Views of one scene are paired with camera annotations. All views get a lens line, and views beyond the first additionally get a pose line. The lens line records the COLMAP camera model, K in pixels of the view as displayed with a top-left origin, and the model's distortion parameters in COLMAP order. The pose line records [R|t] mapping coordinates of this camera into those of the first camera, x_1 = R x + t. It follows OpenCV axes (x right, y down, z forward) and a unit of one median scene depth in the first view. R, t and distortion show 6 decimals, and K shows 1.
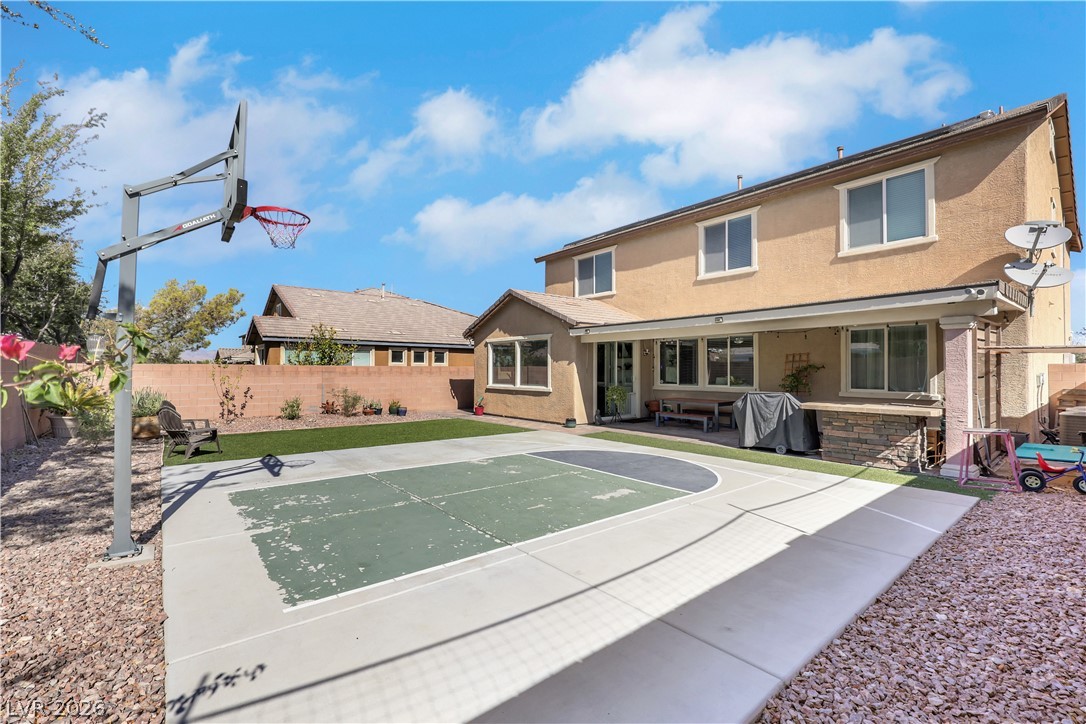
lens RADIAL K [[448.7, 0, 540.9], [0, 448.7, 365.8], [0, 0, 1]] dist [0.000452, 0.000154]
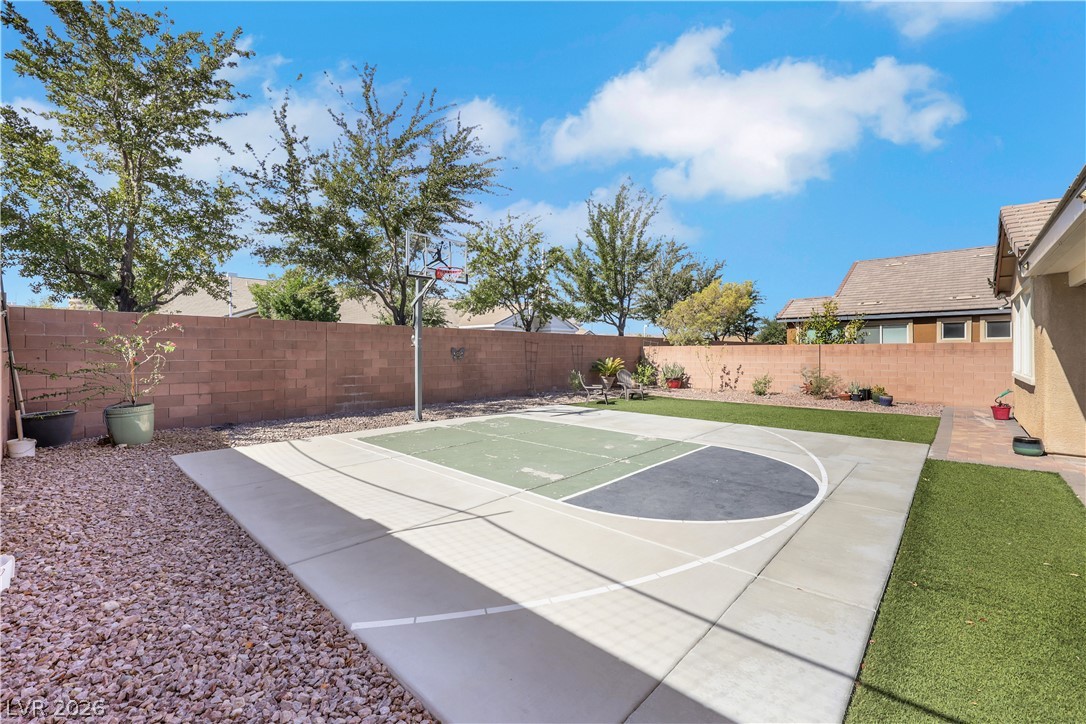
lens RADIAL K [[448.7, 0, 540.9], [0, 448.7, 365.8], [0, 0, 1]] dist [0.000452, 0.000154]
pose [[0.156309, 0.028332, -0.987302, 1.084540], [0.009324, 0.999502, 0.030158, 0.032766], [0.987664, -0.013920, 0.155967, 0.858233]]
